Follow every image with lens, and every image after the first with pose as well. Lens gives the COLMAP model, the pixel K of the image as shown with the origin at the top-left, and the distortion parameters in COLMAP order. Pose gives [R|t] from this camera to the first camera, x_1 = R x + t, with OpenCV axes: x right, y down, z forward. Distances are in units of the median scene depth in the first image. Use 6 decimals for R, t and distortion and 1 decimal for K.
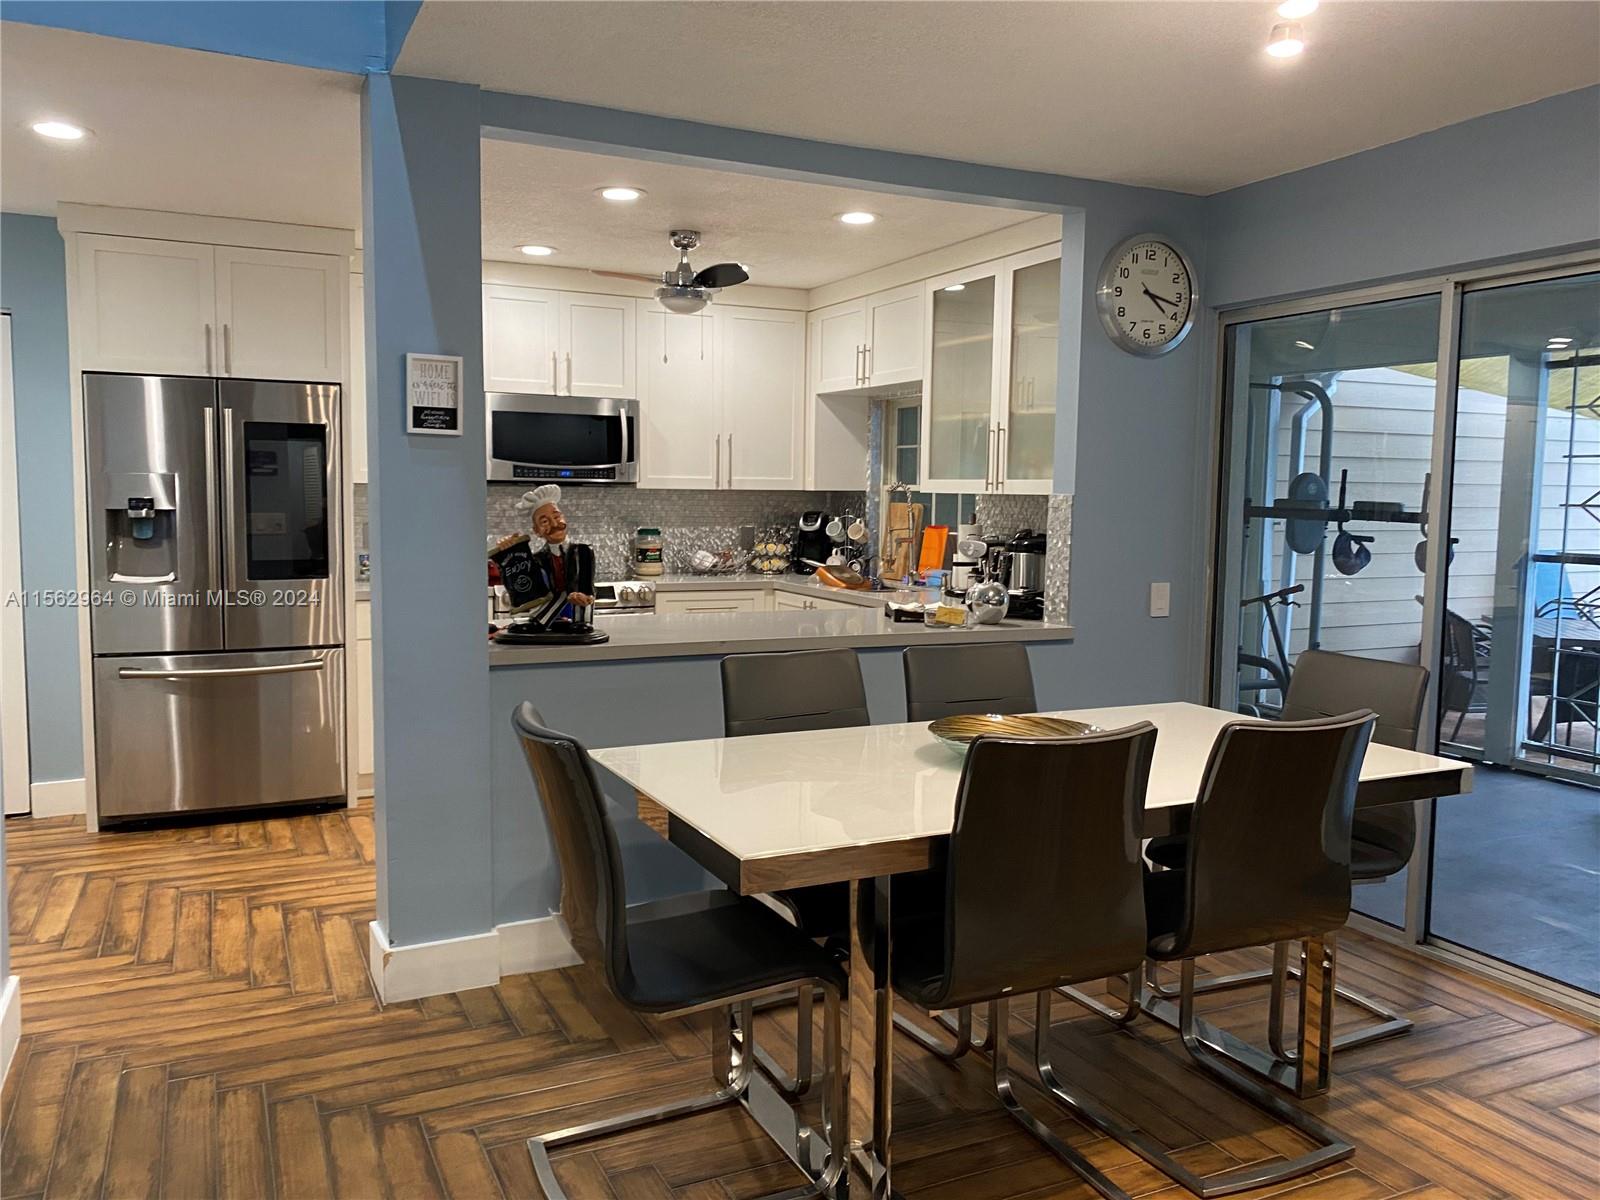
lens RADIAL K [[1235.3, 0, 743.3], [0, 1235.3, 594.6], [0, 0, 1]] dist [0.067134, -0.087540]
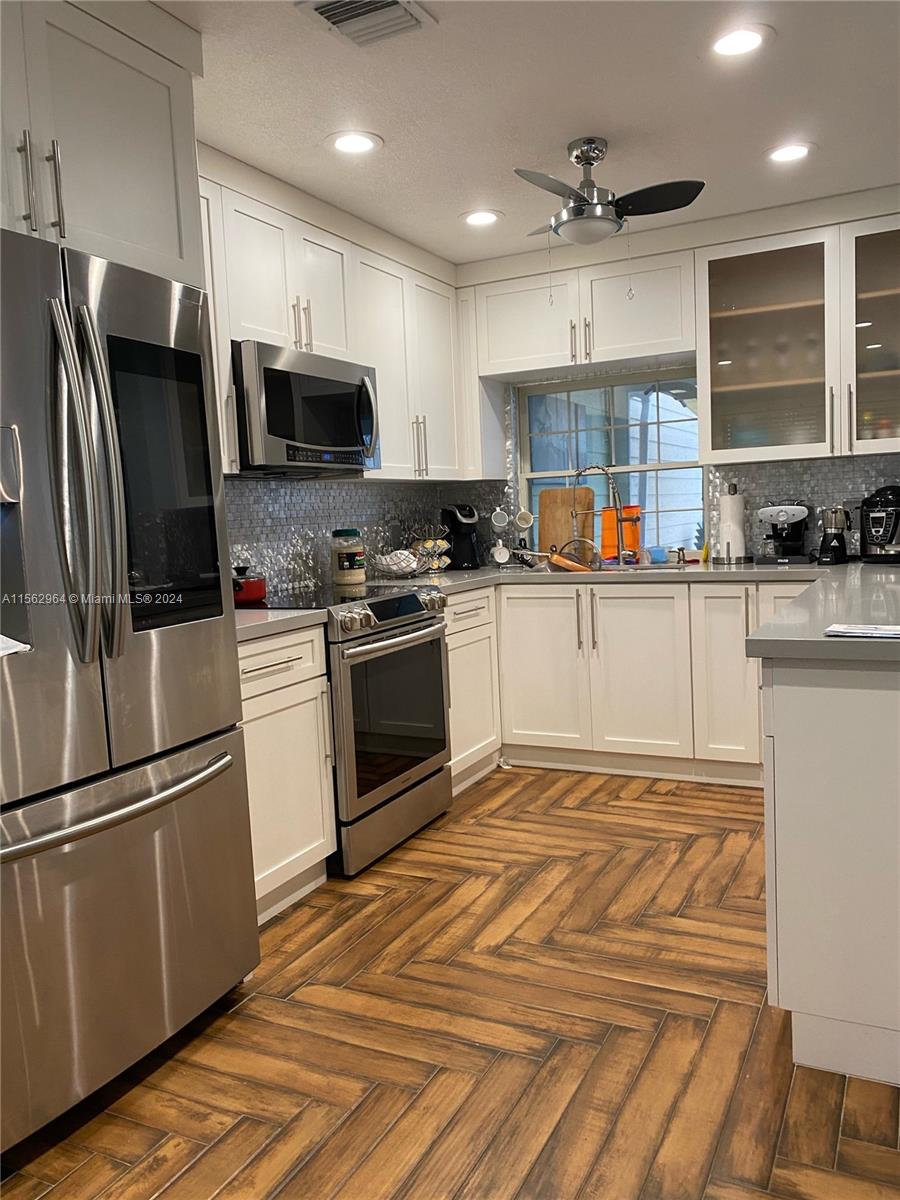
lens RADIAL K [[926.4, 0, 451.3], [0, 926.4, 602.0], [0, 0, 1]] dist [0.067134, -0.087540]
pose [[0.769988, -0.108208, 0.628816, -0.535969], [0.110855, 0.993214, 0.035171, -0.023373], [-0.628355, 0.042627, 0.776758, 0.592345]]
